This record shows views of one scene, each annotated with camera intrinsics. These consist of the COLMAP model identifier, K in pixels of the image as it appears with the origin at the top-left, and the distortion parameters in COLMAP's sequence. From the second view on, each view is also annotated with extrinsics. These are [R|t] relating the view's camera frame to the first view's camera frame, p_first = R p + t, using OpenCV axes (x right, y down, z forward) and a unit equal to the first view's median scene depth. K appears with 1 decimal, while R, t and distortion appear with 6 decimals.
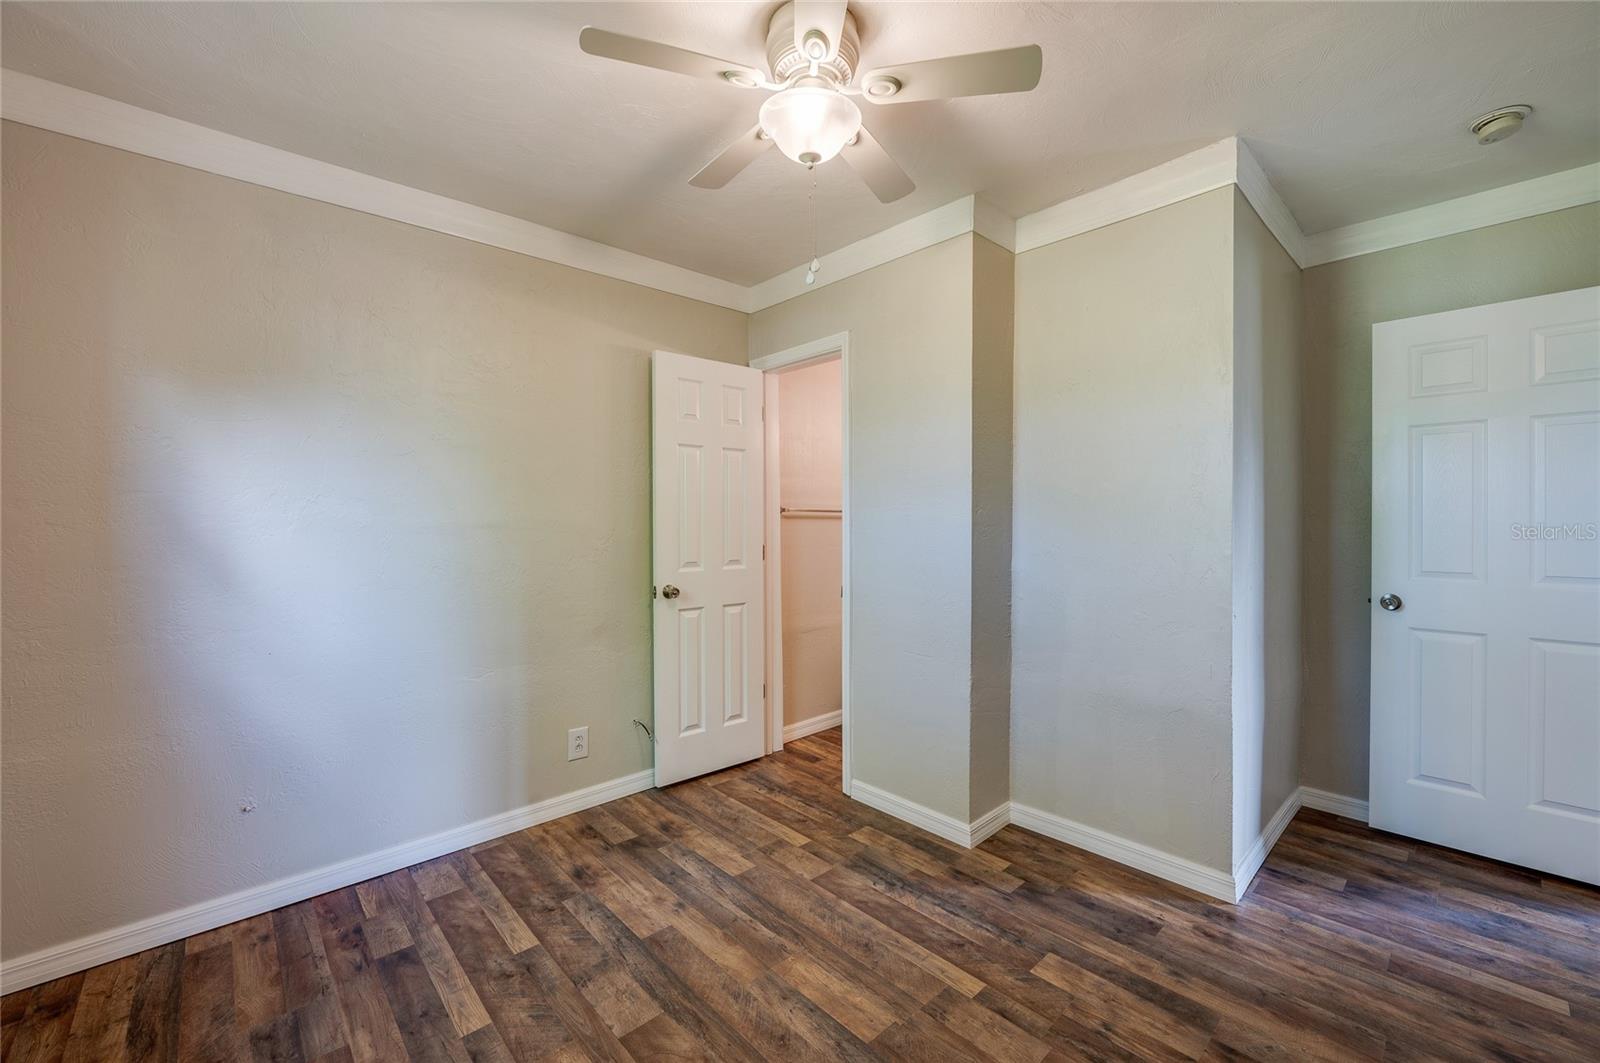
lens RADIAL K [[663.6, 0, 811.7], [0, 663.6, 531.8], [0, 0, 1]] dist [-0.011412, -0.000037]
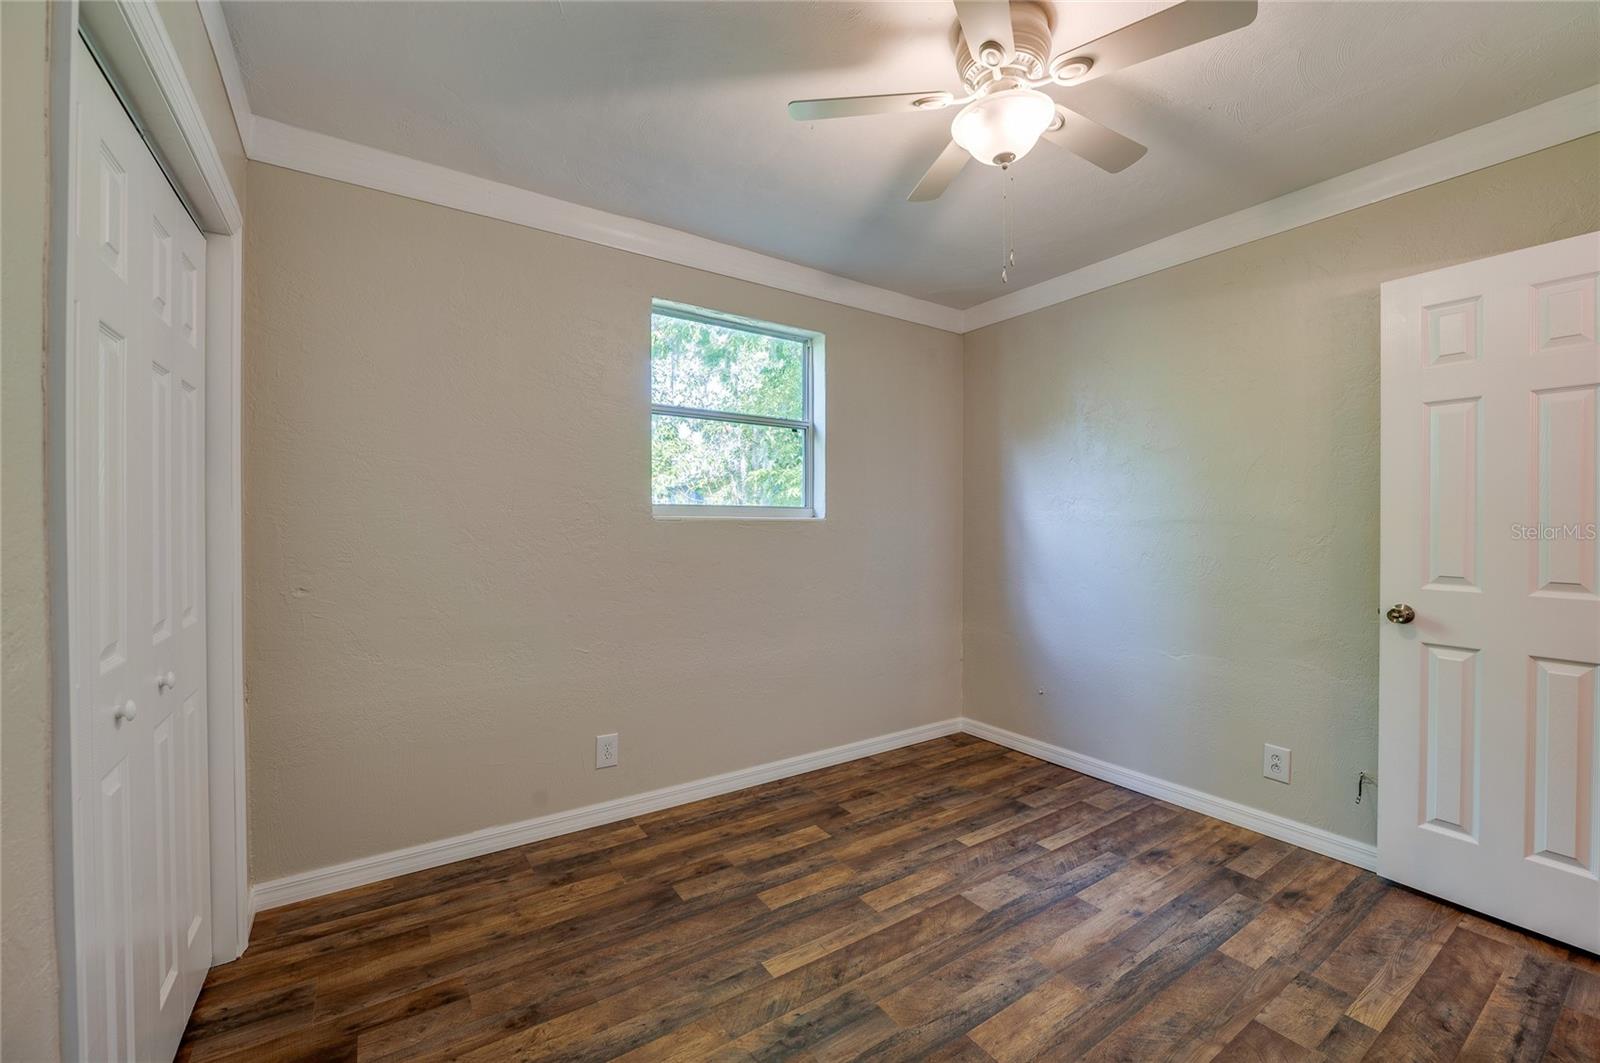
lens RADIAL K [[633.5, 0, 797.5], [0, 633.5, 529.5], [0, 0, 1]] dist [-0.014151, 0.000712]
pose [[-0.176301, 0.018337, -0.984166, 0.770890], [-0.013009, 0.999696, 0.020957, -0.008408], [0.984250, 0.016497, -0.176008, 0.656116]]
